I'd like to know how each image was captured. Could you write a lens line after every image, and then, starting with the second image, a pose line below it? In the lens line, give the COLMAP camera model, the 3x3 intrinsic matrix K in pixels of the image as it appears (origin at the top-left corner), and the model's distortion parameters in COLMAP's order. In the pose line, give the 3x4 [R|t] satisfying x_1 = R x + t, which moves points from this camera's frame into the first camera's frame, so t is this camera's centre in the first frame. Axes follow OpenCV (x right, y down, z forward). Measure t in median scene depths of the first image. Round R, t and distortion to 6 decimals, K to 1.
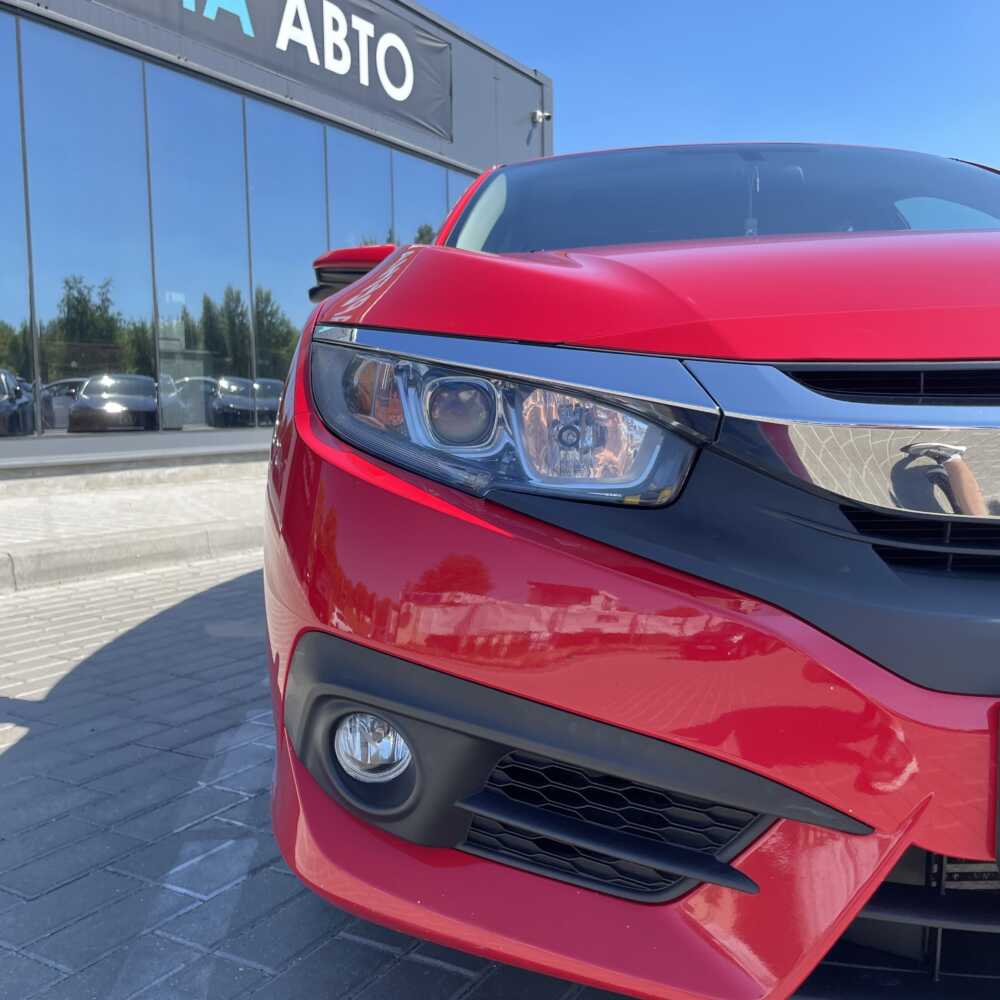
lens RADIAL K [[1016.2, 0, 500.0], [0, 1016.2, 500.0], [0, 0, 1]] dist [0.030764, -0.002135]
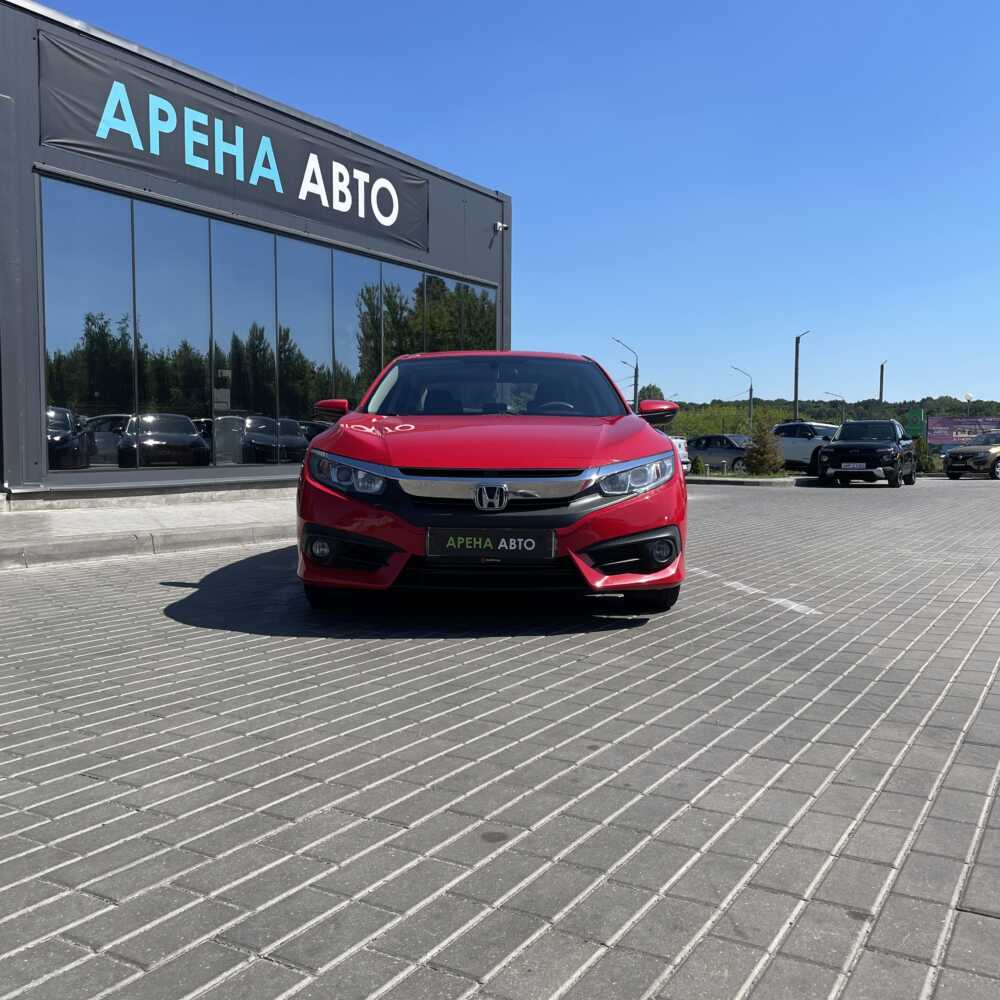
lens RADIAL K [[1021.3, 0, 500.0], [0, 1021.3, 500.0], [0, 0, 1]] dist [0.091080, -0.012482]
pose [[0.999786, 0.017370, -0.011270, 0.081916], [-0.017720, 0.999339, -0.031735, 0.018037], [0.010711, 0.031928, 0.999433, -0.404060]]
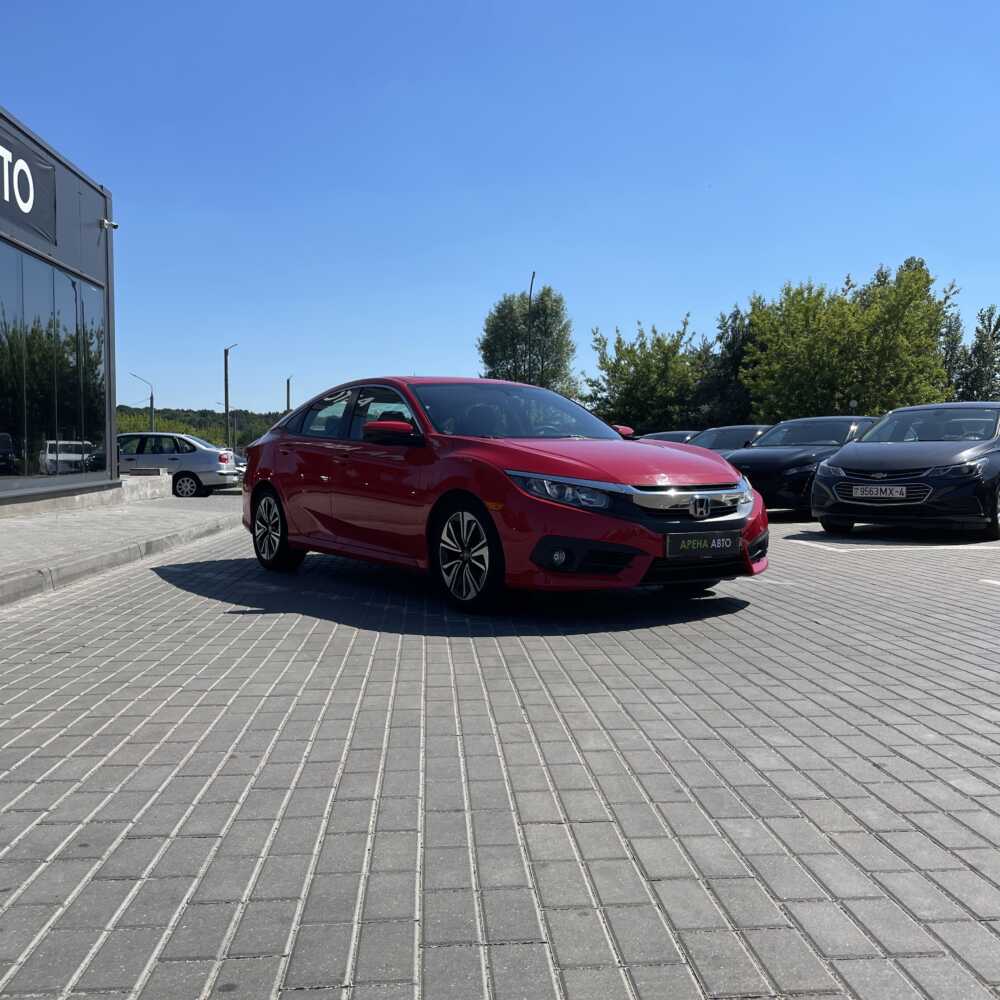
lens RADIAL K [[1021.3, 0, 500.0], [0, 1021.3, 500.0], [0, 0, 1]] dist [0.091080, -0.012482]
pose [[0.826434, -0.014425, 0.562849, -0.374405], [0.039886, 0.998660, -0.032971, 0.012526], [-0.561619, 0.049698, 0.825902, -0.356488]]
